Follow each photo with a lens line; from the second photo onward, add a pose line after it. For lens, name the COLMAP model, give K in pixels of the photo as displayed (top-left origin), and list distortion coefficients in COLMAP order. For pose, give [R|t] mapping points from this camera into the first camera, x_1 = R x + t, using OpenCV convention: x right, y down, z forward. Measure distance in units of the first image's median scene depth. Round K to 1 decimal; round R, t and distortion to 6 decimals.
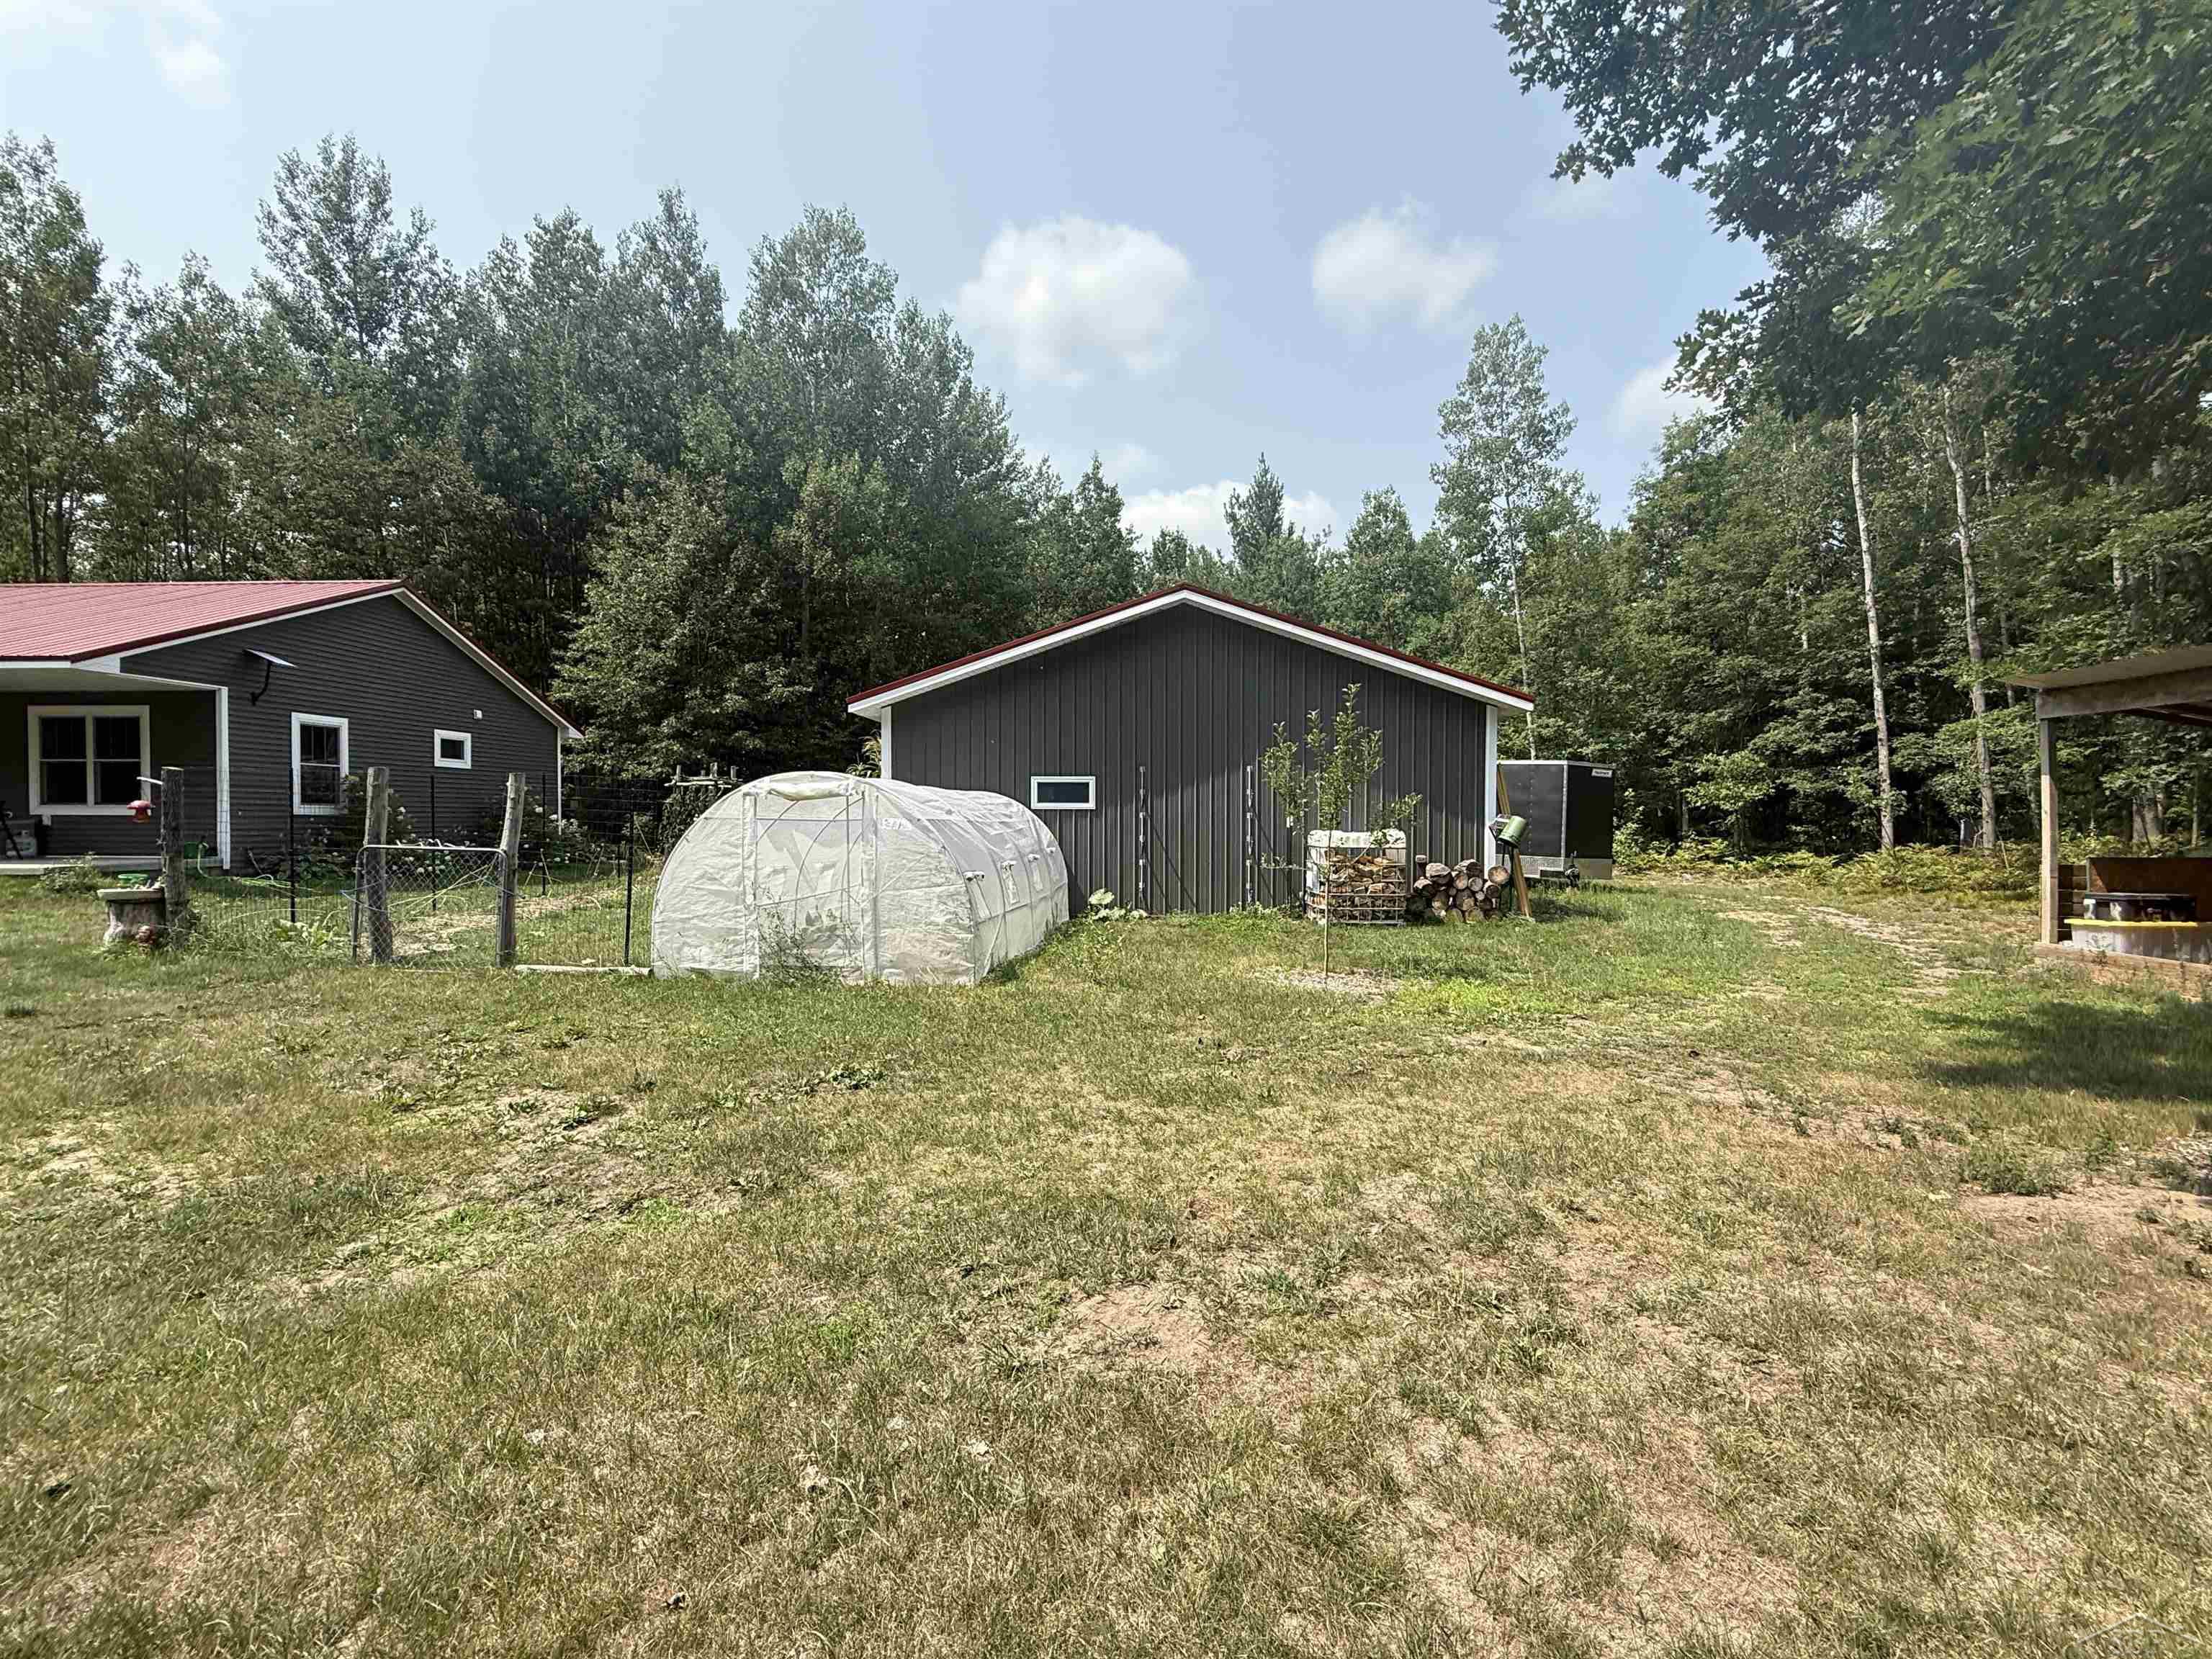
lens RADIAL K [[947.4, 0, 1106.0], [0, 947.4, 829.5], [0, 0, 1]] dist [-0.003878, -0.000863]
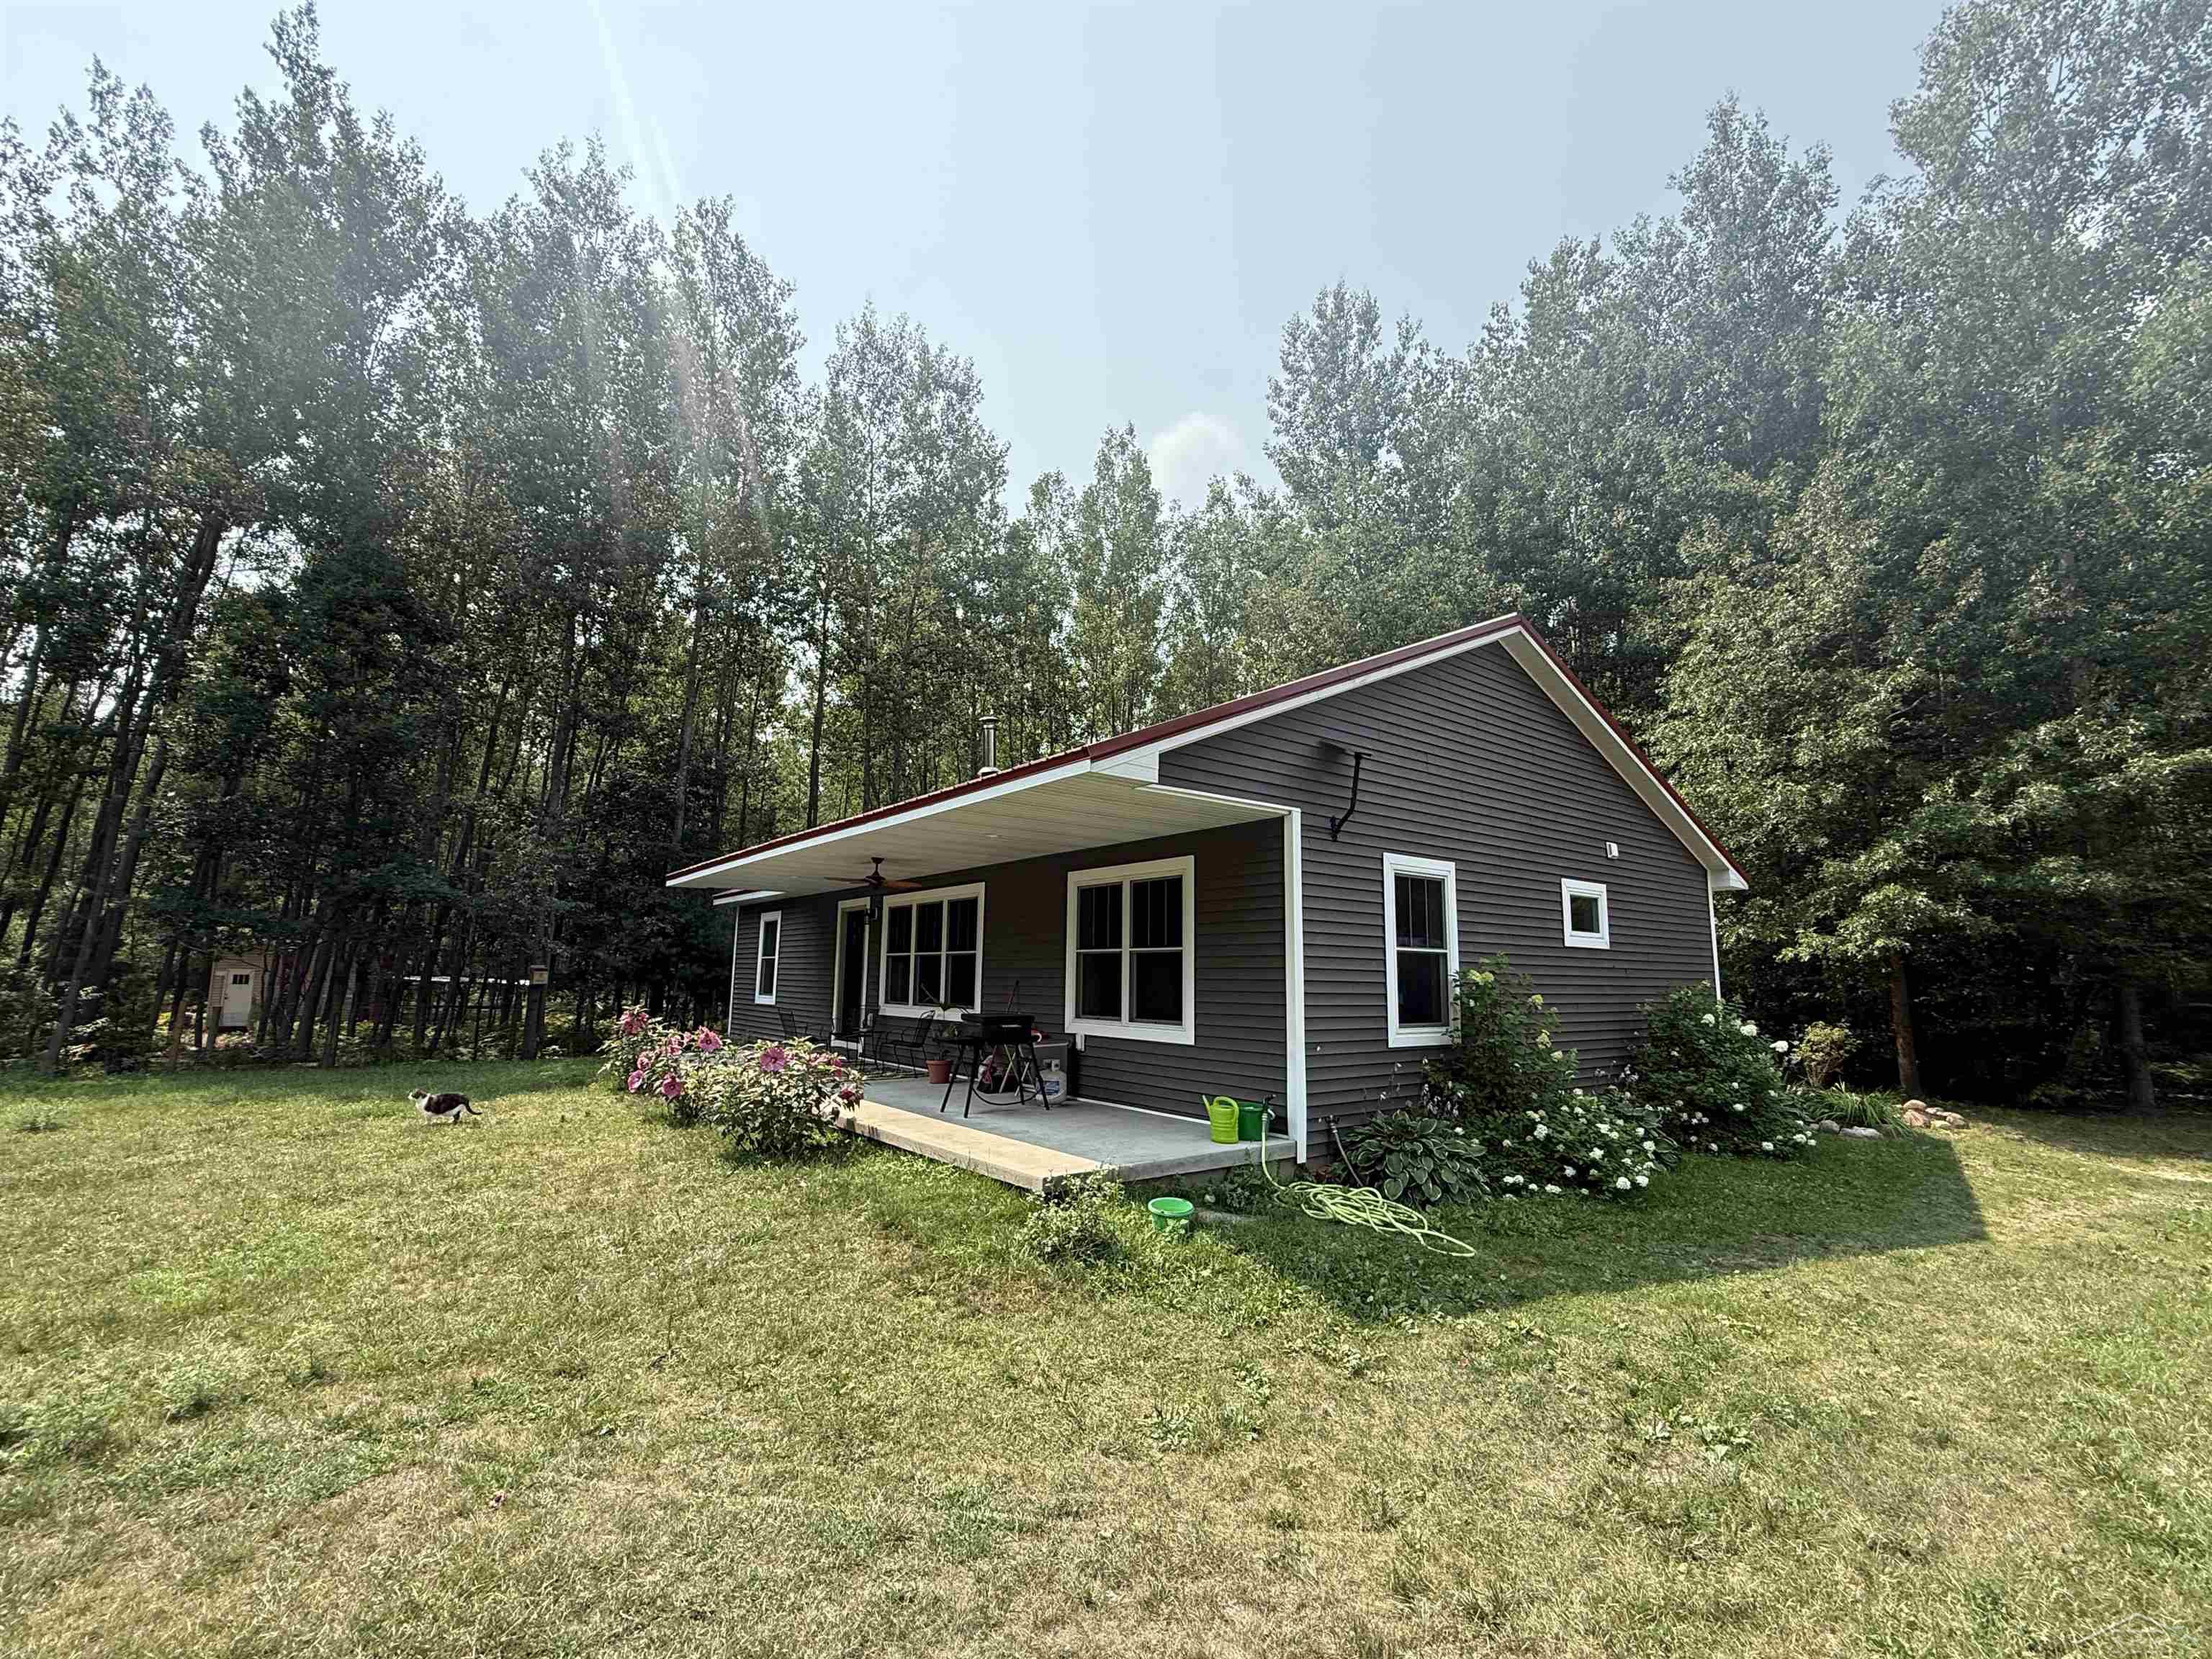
lens RADIAL K [[947.4, 0, 1106.0], [0, 947.4, 829.5], [0, 0, 1]] dist [-0.003878, -0.000863]
pose [[0.642980, -0.112127, -0.757631, -0.448425], [-0.024003, 0.985789, -0.166263, -0.035402], [0.765507, 0.125089, 0.631151, 0.434921]]
